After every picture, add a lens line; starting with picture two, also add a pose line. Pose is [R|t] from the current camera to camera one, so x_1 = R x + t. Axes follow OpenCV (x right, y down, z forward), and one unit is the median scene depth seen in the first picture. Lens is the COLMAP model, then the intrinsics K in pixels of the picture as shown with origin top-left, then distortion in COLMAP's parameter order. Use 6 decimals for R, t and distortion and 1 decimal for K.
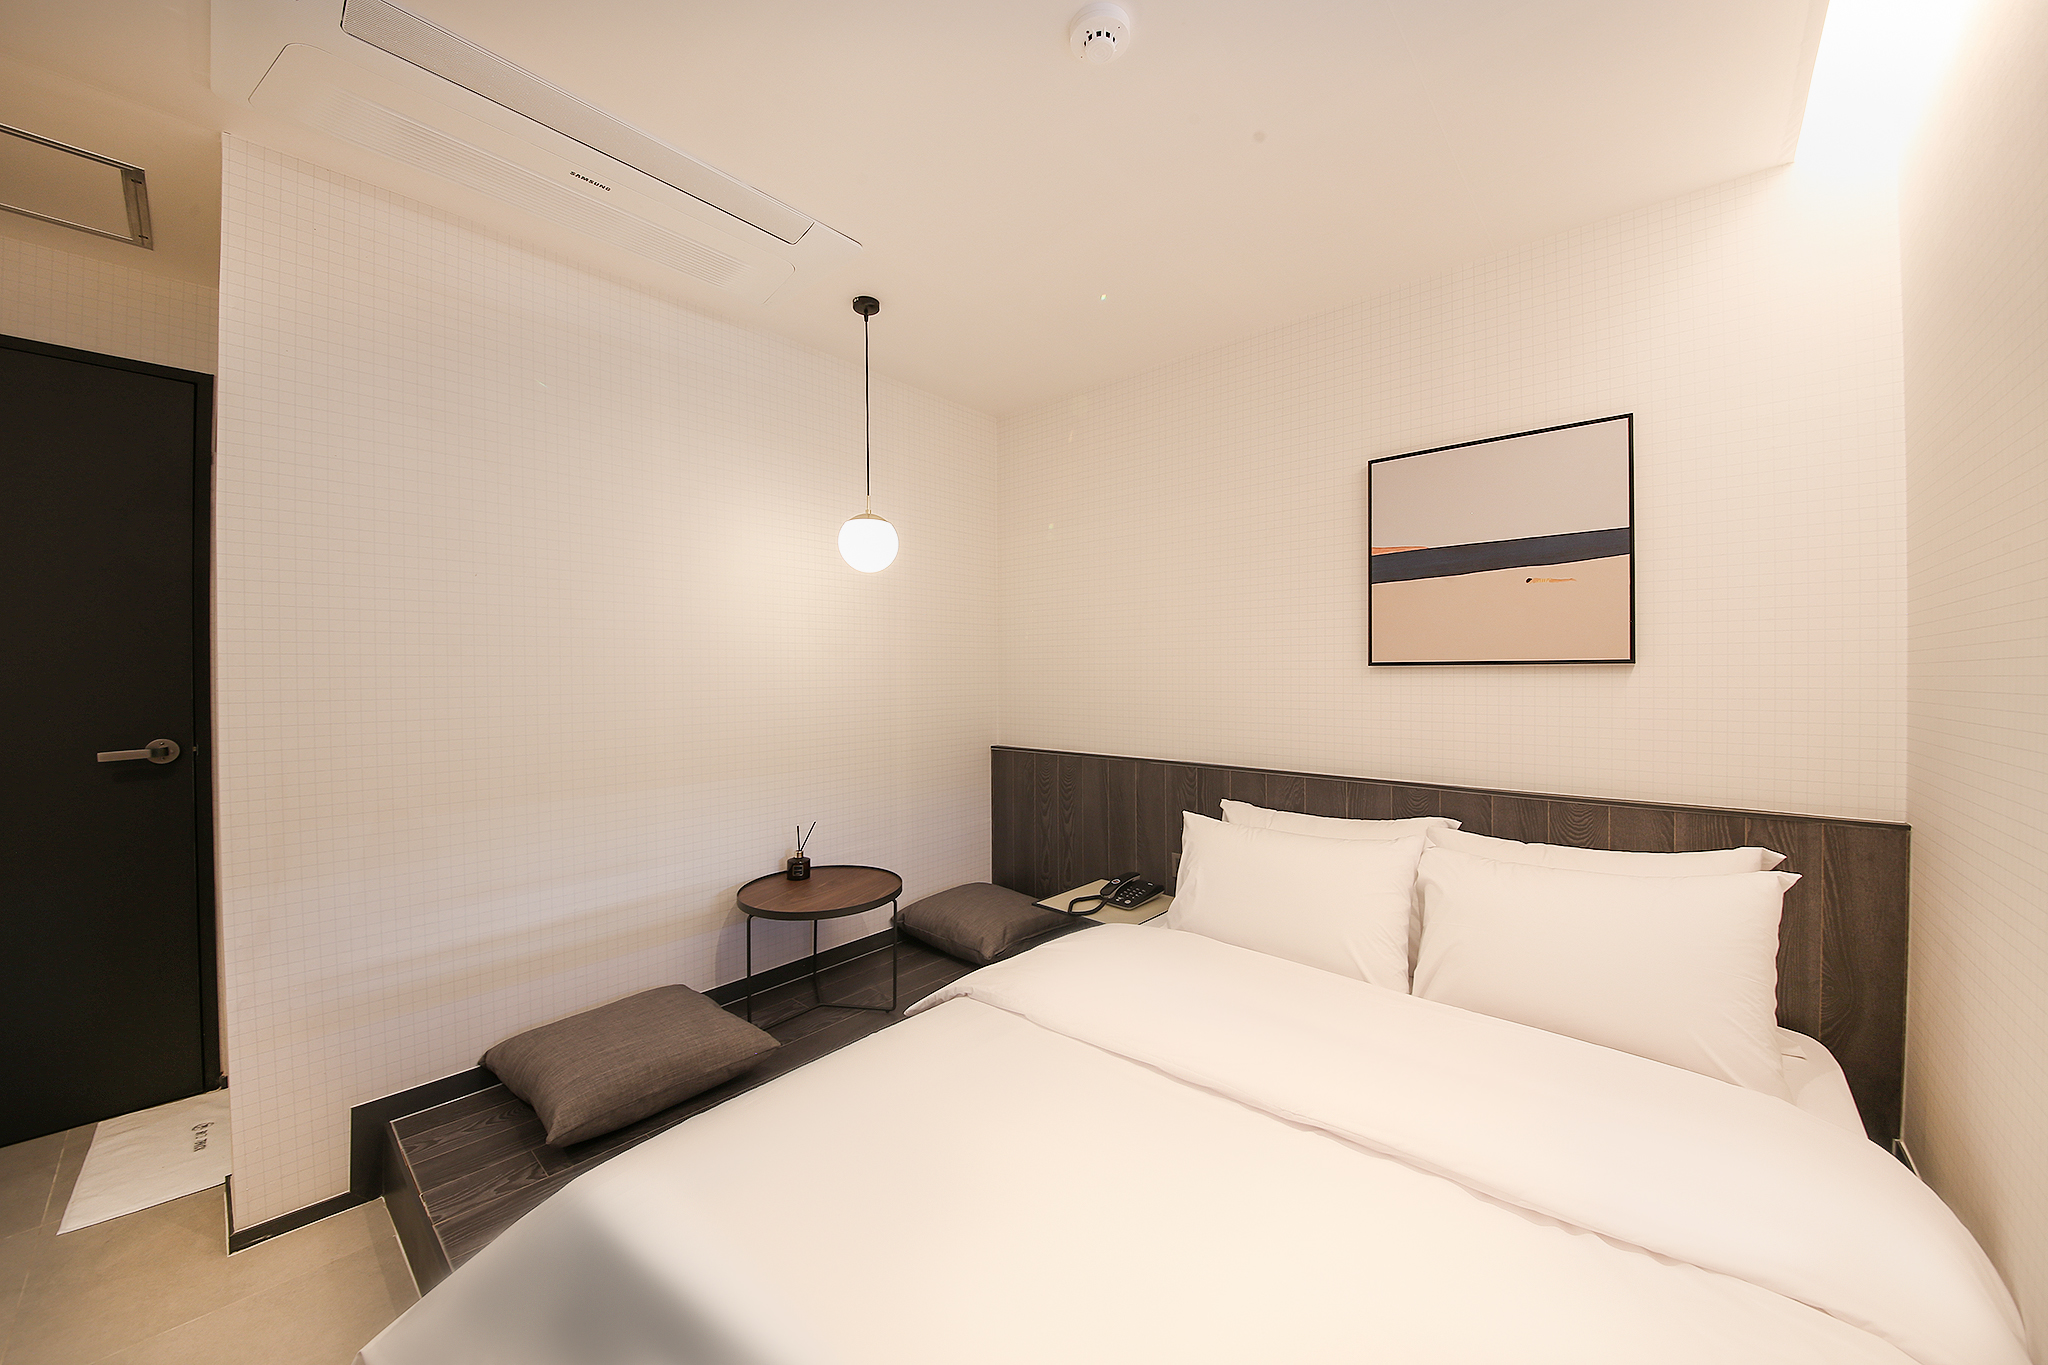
lens RADIAL K [[730.8, 0, 1020.7], [0, 730.8, 675.0], [0, 0, 1]] dist [0.000010, -0.000062]
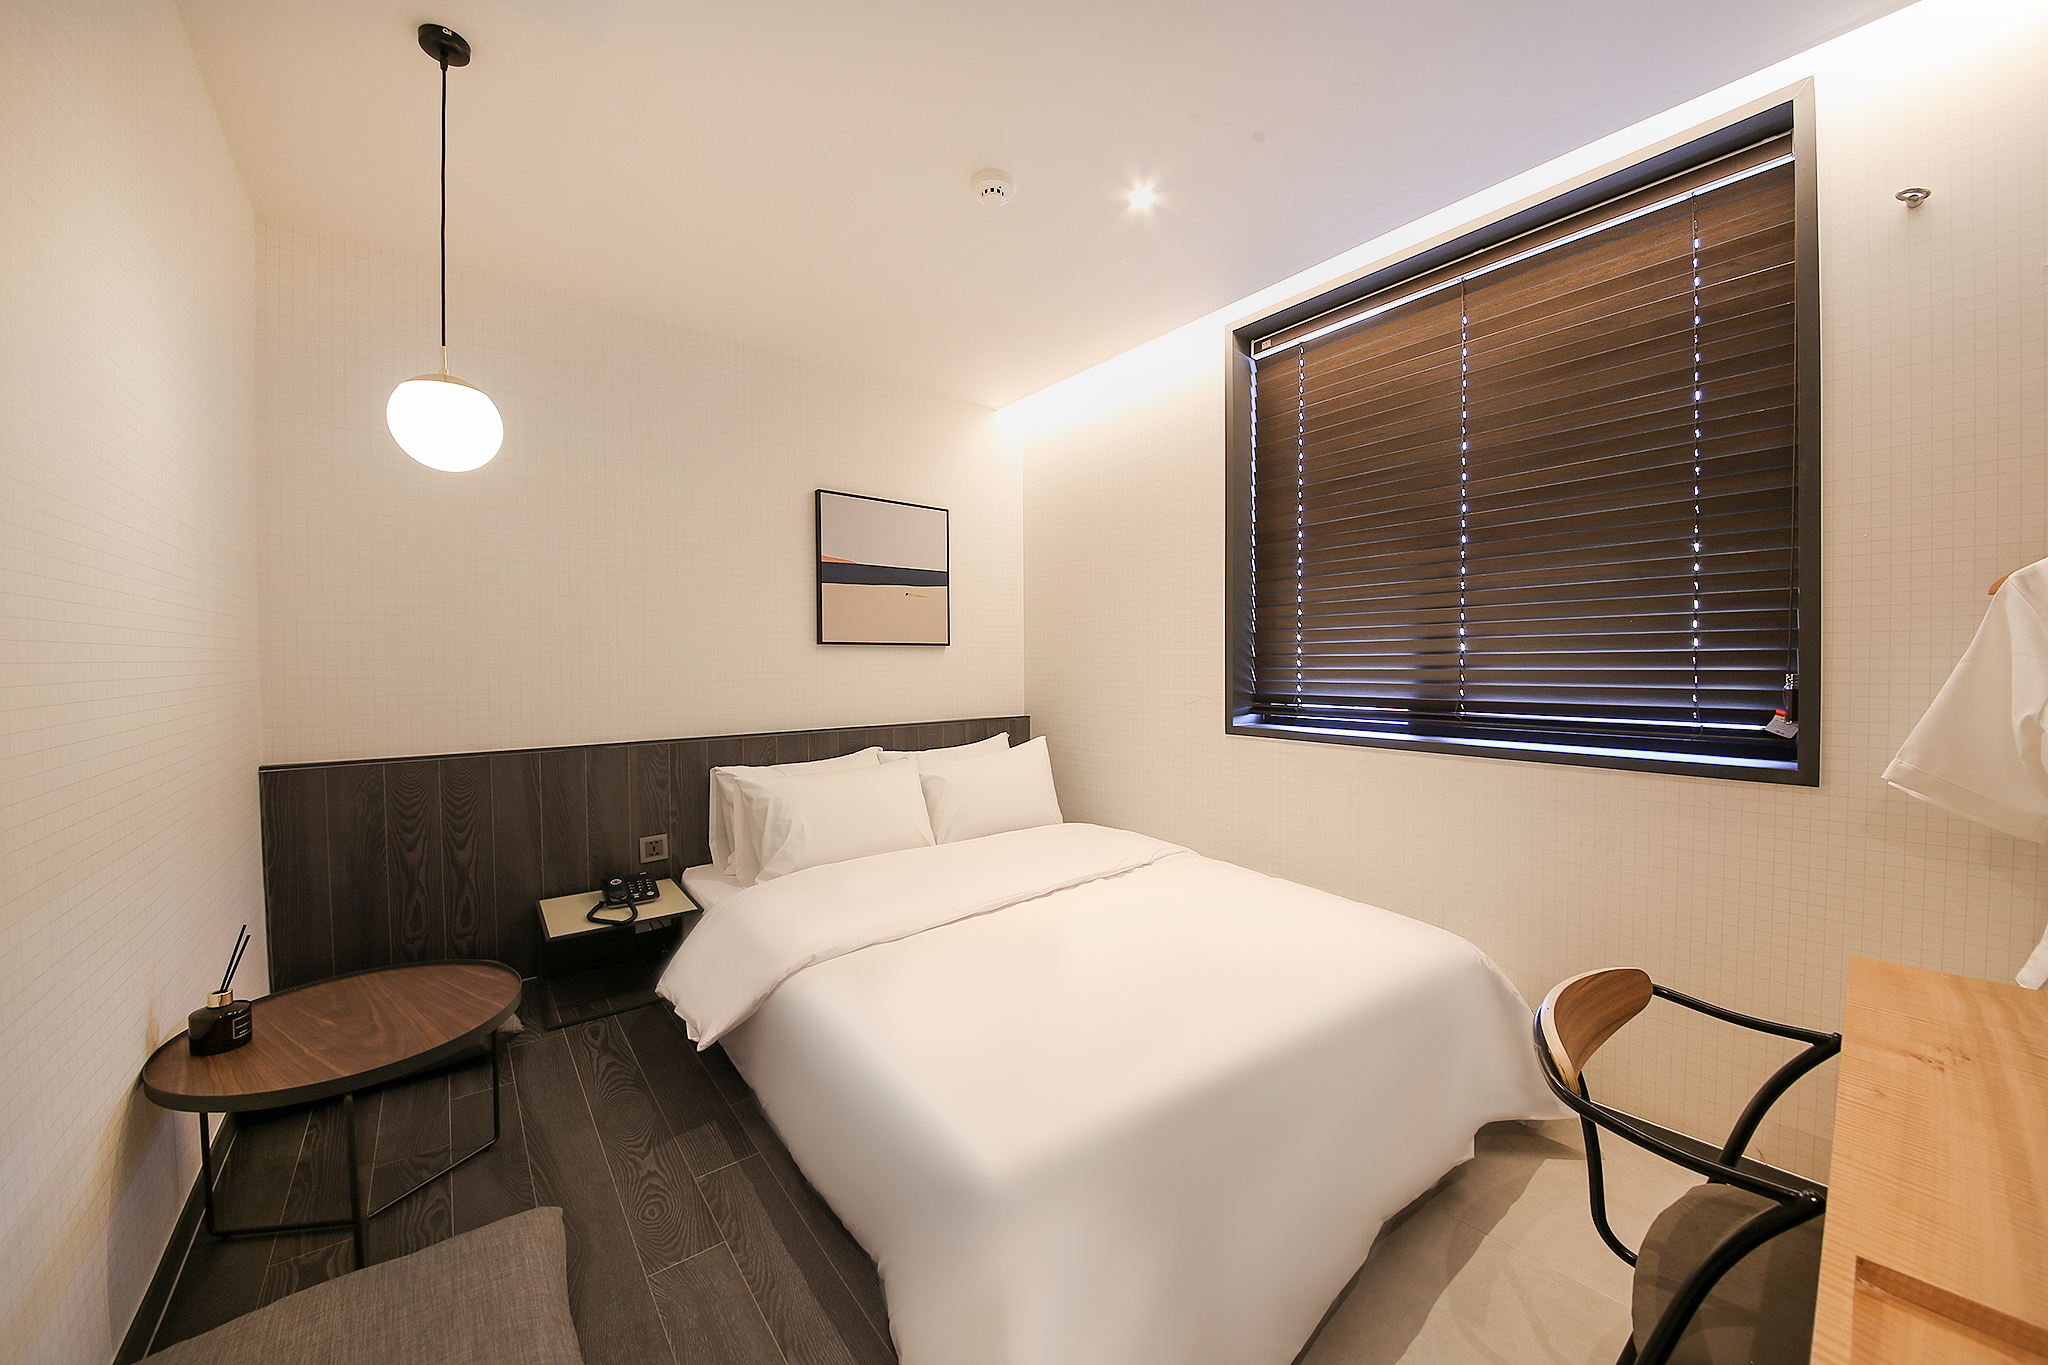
lens RADIAL K [[730.8, 0, 1020.7], [0, 730.8, 675.0], [0, 0, 1]] dist [0.000010, -0.000062]
pose [[0.154654, -0.007993, 0.987936, -0.766057], [0.013371, 0.999893, 0.005997, 0.039320], [-0.987878, 0.012282, 0.154744, 0.434627]]
